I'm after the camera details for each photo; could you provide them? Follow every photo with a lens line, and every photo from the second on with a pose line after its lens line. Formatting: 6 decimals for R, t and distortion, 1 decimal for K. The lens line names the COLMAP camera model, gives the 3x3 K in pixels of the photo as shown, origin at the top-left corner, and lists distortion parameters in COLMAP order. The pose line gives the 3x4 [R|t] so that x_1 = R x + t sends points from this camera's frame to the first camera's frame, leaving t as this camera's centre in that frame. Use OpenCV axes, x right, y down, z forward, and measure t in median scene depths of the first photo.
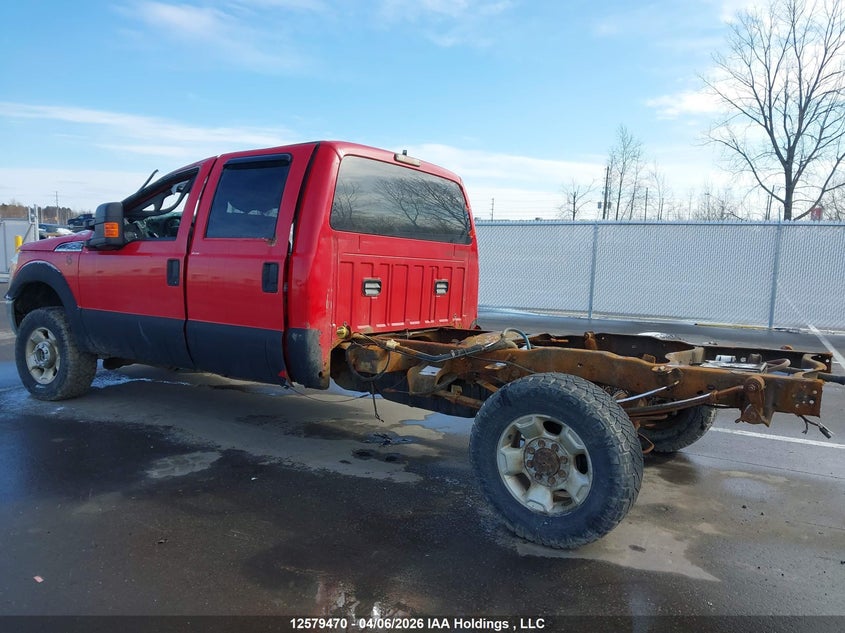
lens RADIAL K [[659.0, 0, 419.7], [0, 659.0, 312.6], [0, 0, 1]] dist [0.026705, -0.009459]
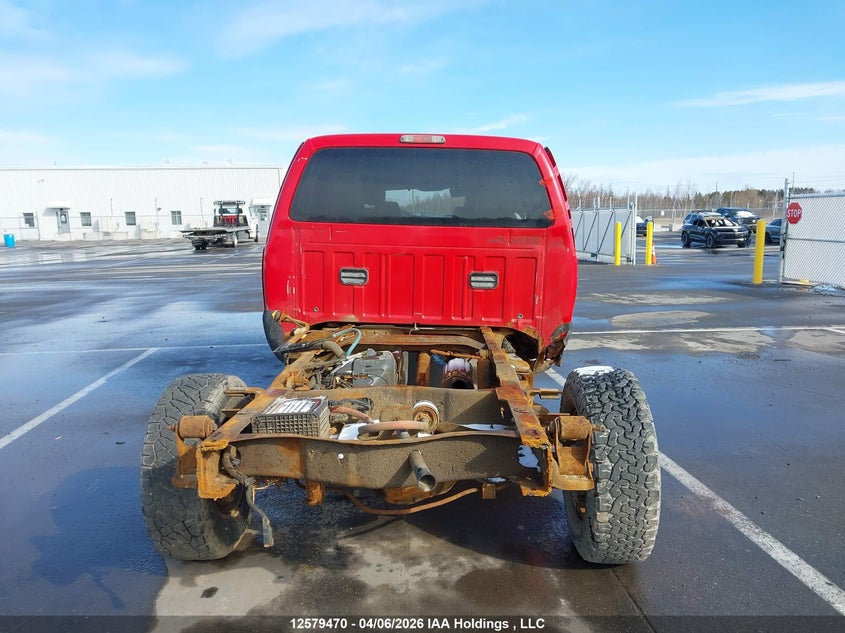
lens RADIAL K [[659.0, 0, 419.7], [0, 659.0, 312.6], [0, 0, 1]] dist [0.026705, -0.009459]
pose [[0.525512, 0.084560, -0.846573, 0.674035], [-0.060737, 0.996238, 0.061807, -0.041767], [0.848615, 0.018938, 0.528672, 0.449553]]
